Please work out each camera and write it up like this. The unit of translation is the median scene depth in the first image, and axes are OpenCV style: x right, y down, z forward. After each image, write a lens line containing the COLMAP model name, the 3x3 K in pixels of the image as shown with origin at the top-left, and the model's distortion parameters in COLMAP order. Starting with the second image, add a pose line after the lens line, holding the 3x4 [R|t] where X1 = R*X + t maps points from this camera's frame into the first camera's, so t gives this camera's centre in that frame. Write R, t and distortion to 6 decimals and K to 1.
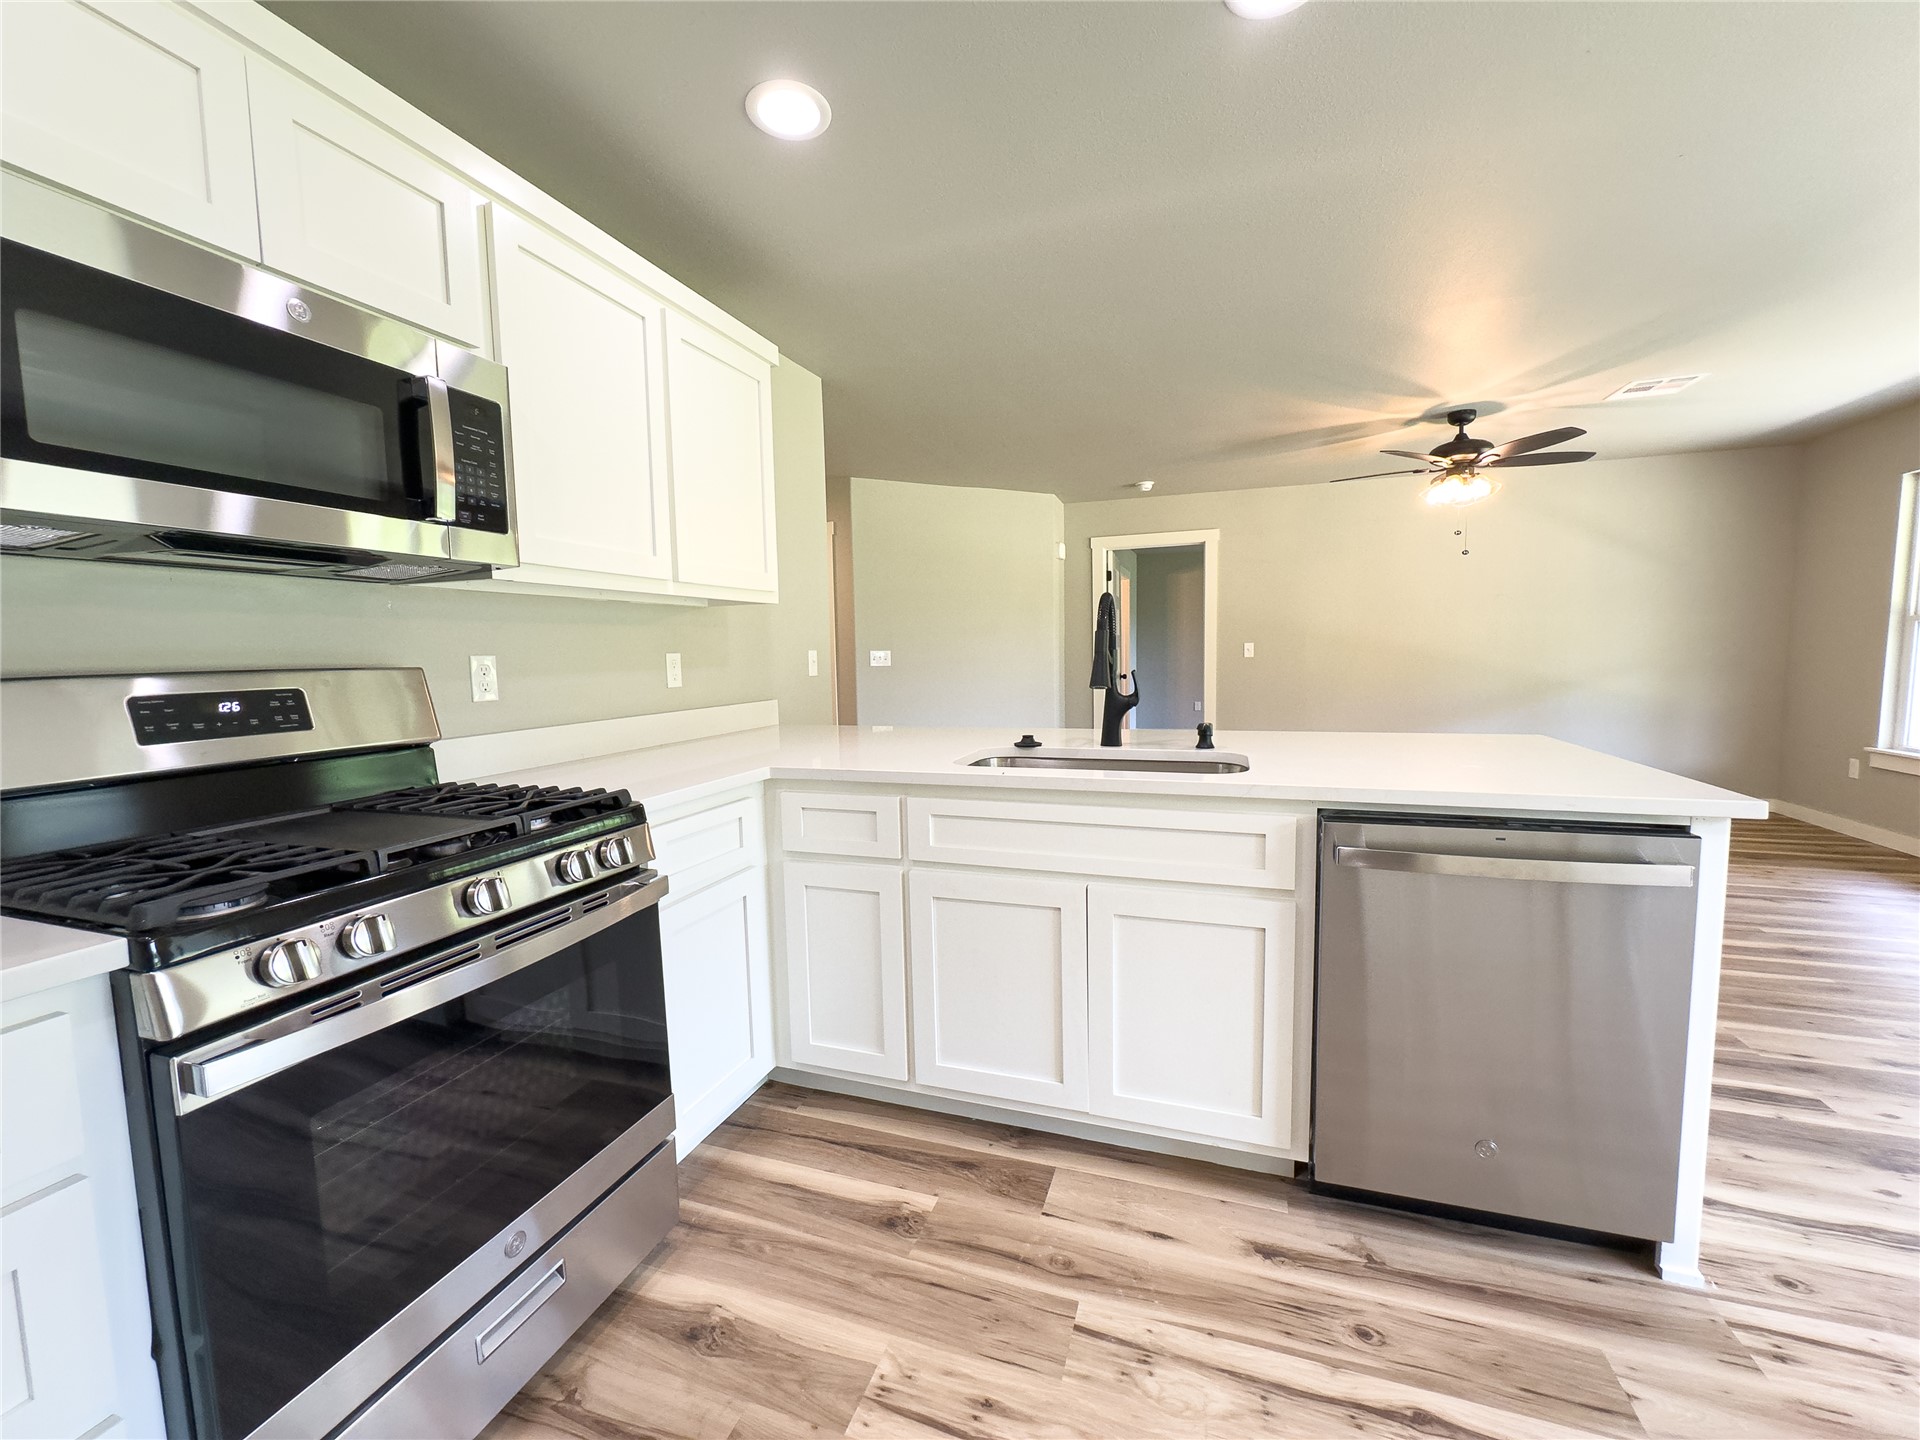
lens RADIAL K [[772.0, 0, 960.7], [0, 772.0, 712.2], [0, 0, 1]] dist [0.000354, 0.000474]
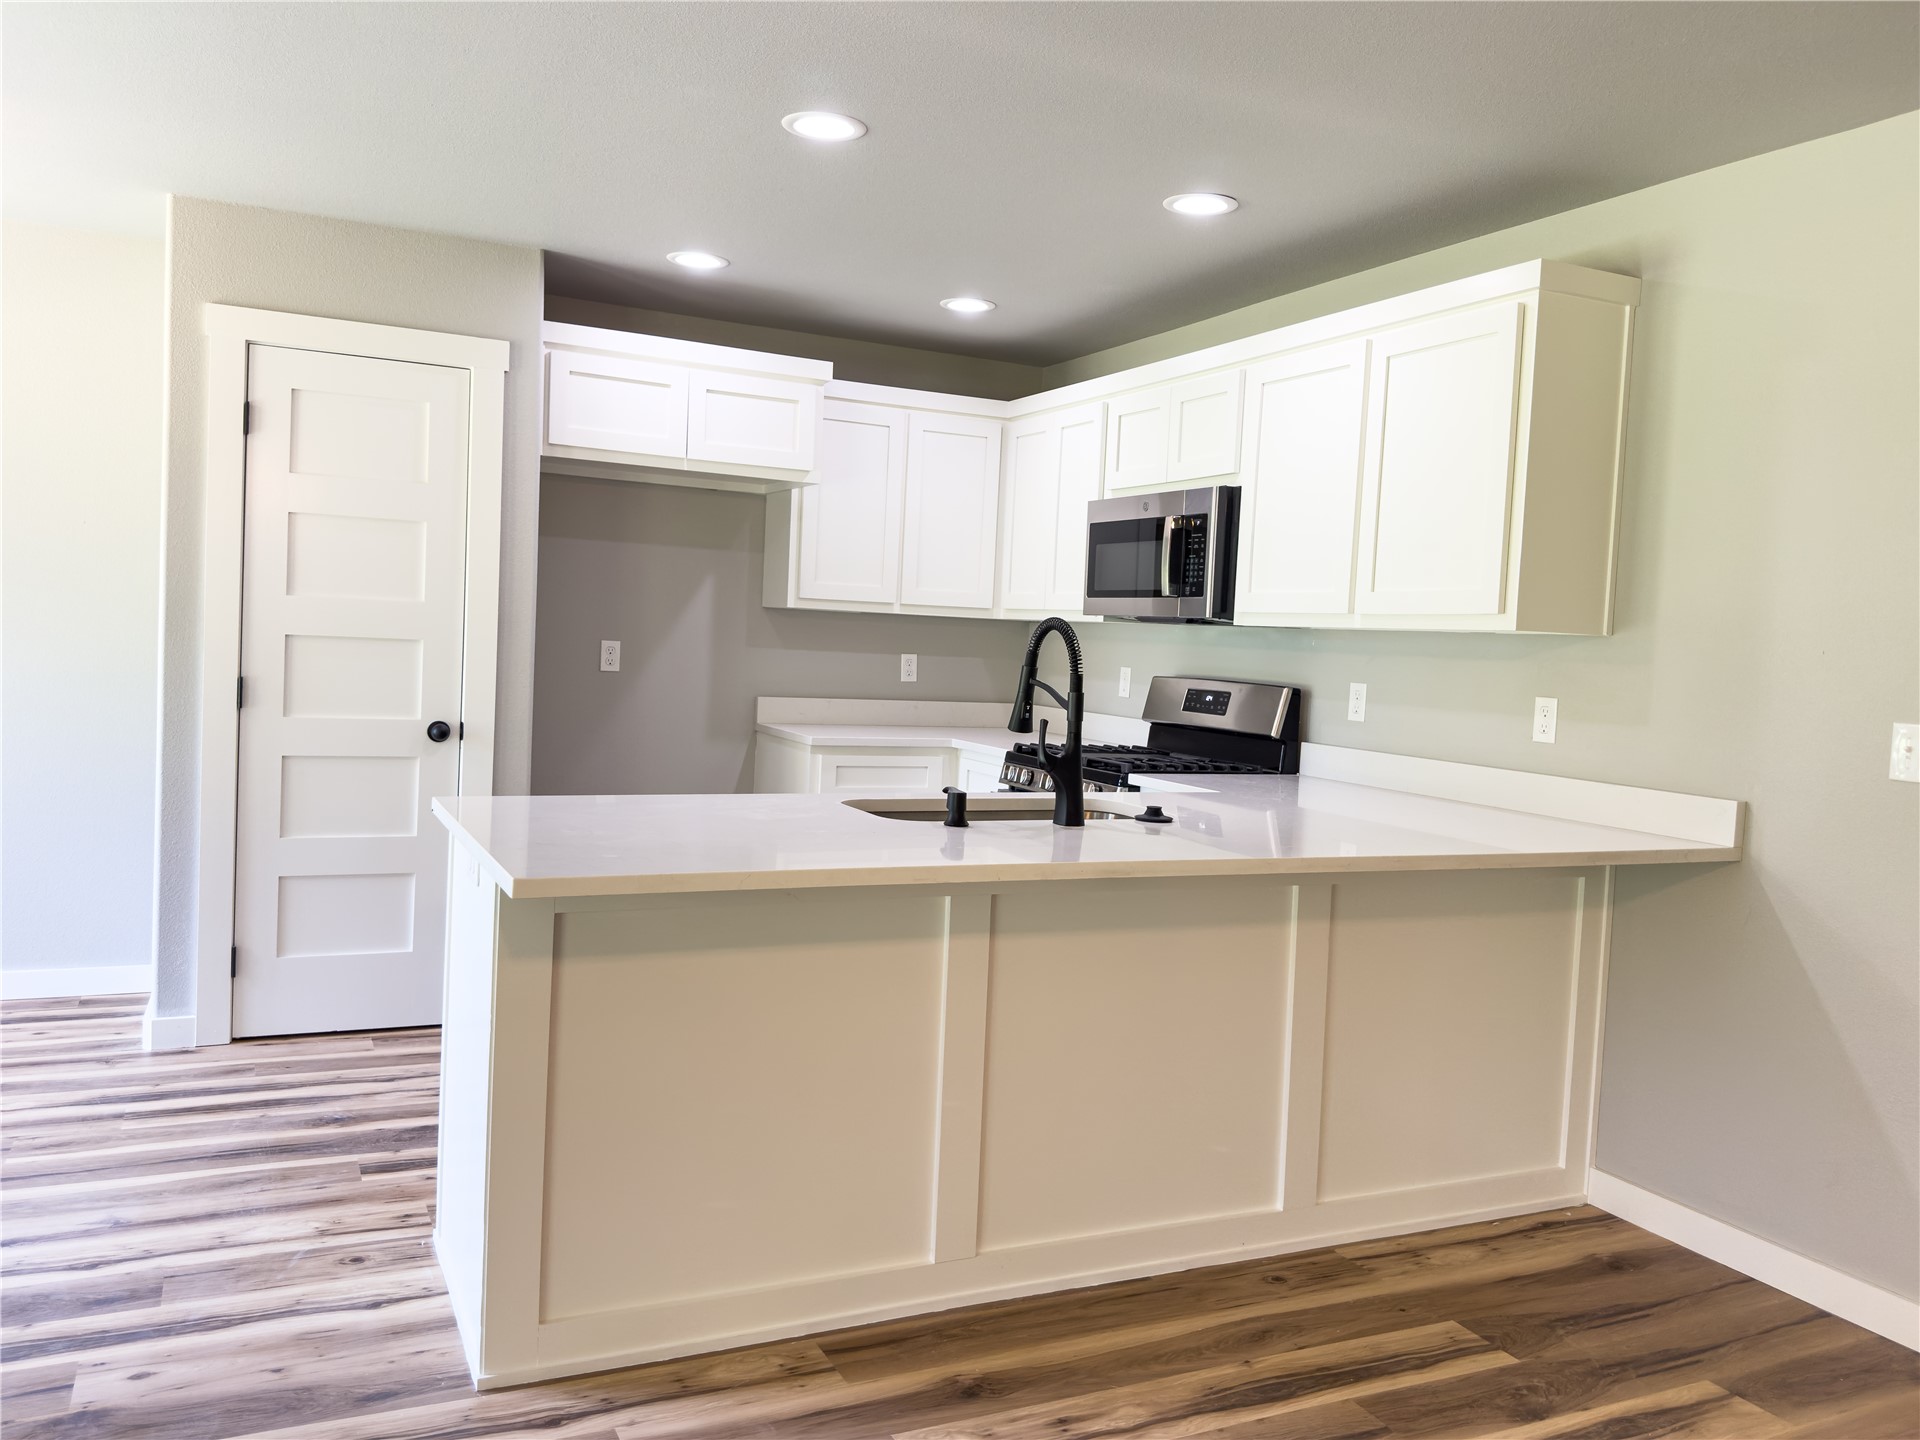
lens RADIAL K [[1473.5, 0, 947.1], [0, 1473.5, 718.4], [0, 0, 1]] dist [0.088903, -0.140318]
pose [[-0.716426, 0.025595, -0.697194, 1.734137], [-0.090848, 0.987395, 0.129602, -0.313069], [0.691723, 0.156189, -0.705070, 2.645031]]
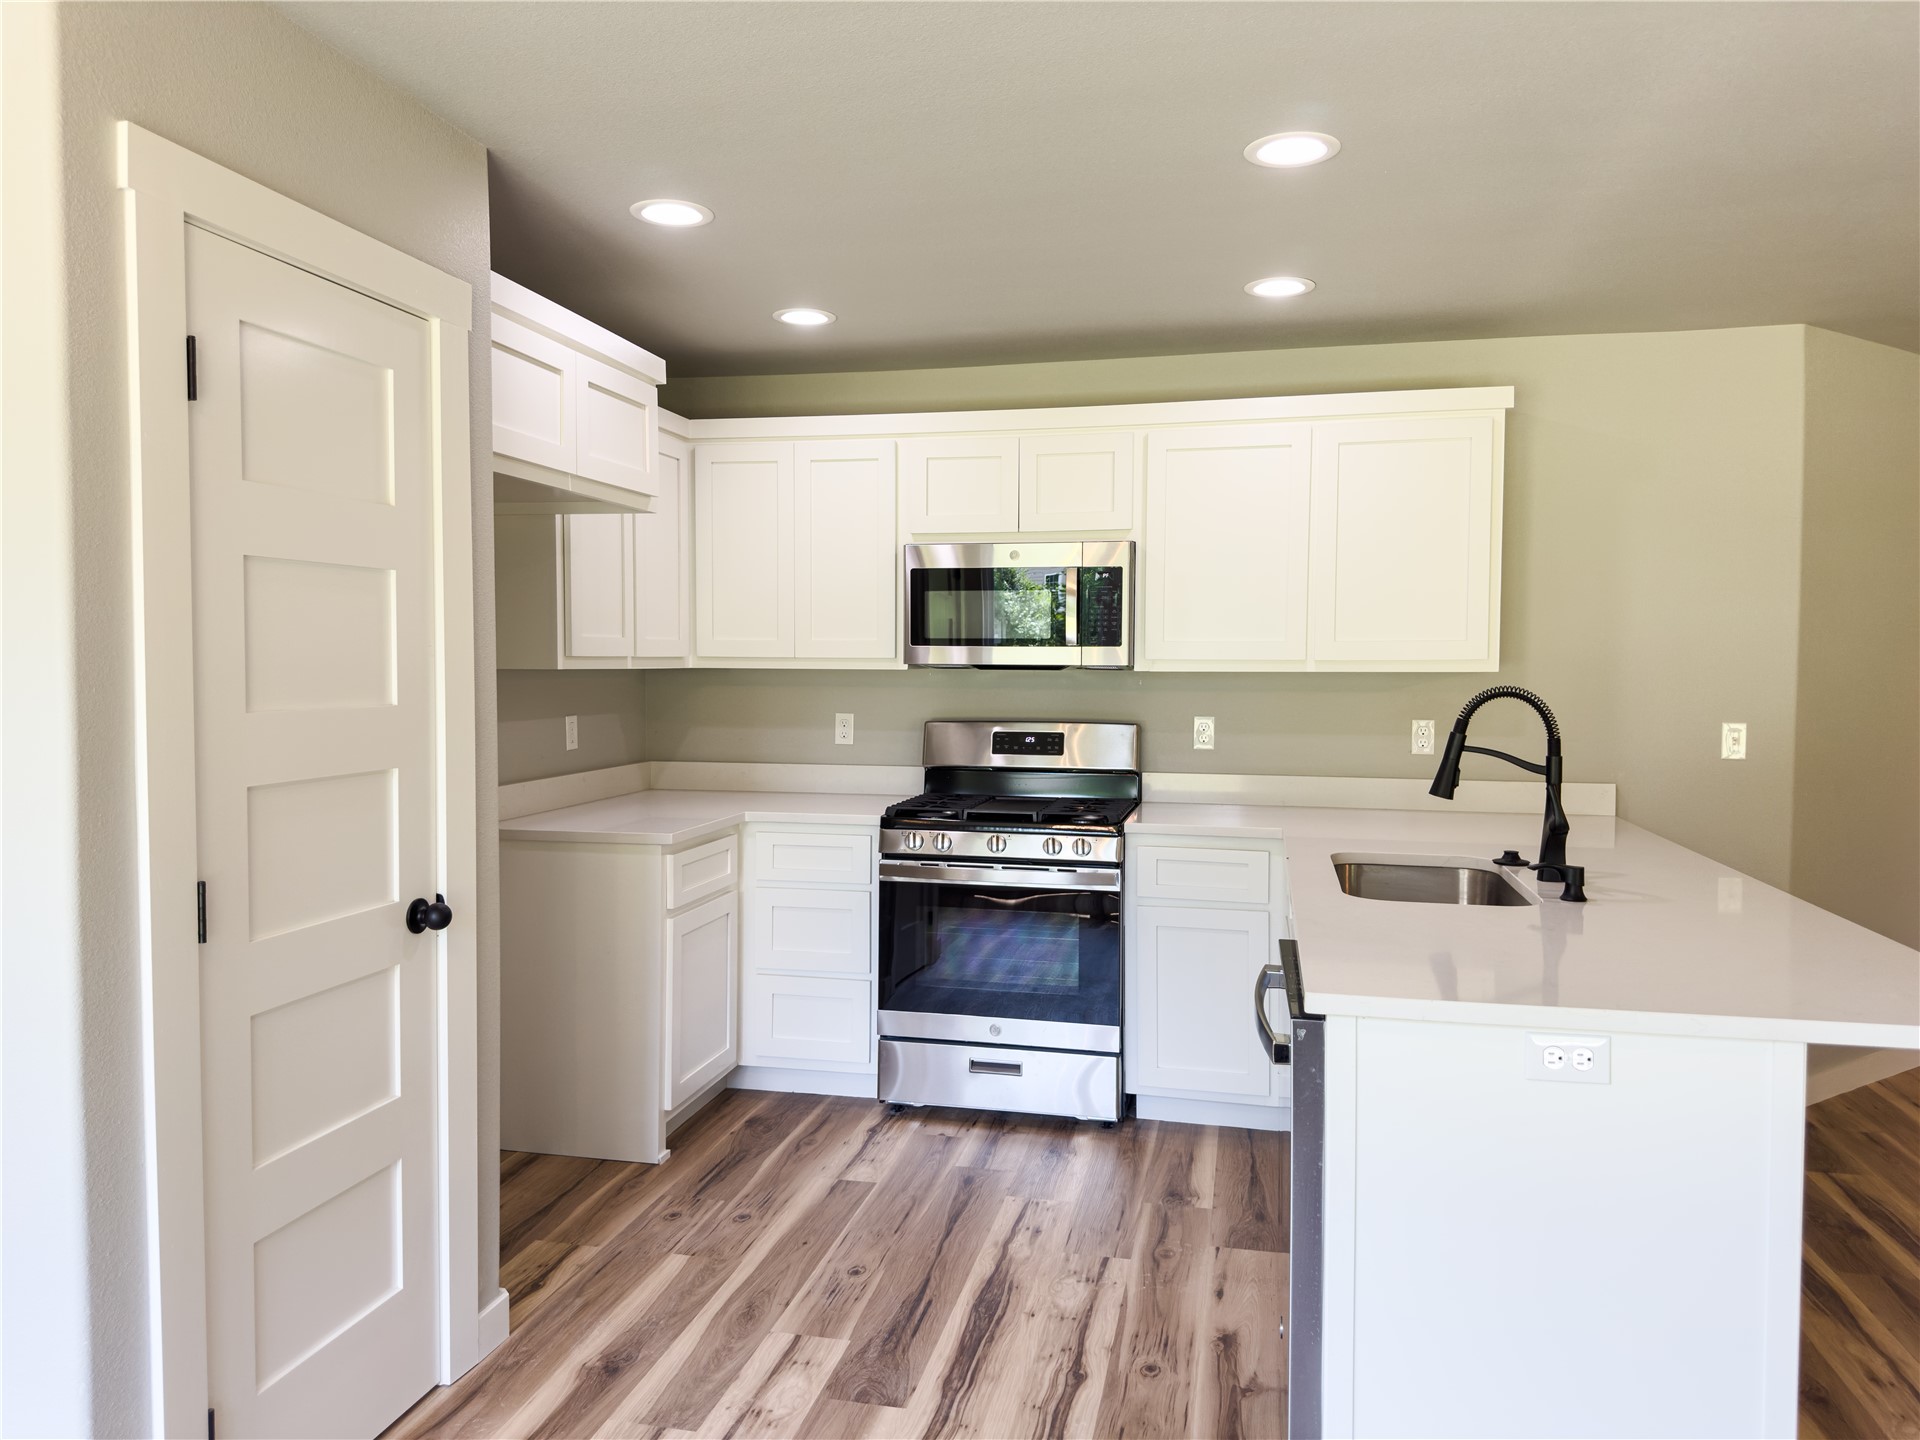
lens RADIAL K [[1361.6, 0, 955.4], [0, 1361.6, 709.8], [0, 0, 1]] dist [0.090533, -0.112241]
pose [[0.111580, 0.058017, -0.992060, 2.095100], [-0.086748, 0.995052, 0.048435, -0.198402], [0.989962, 0.080655, 0.116061, 0.343783]]
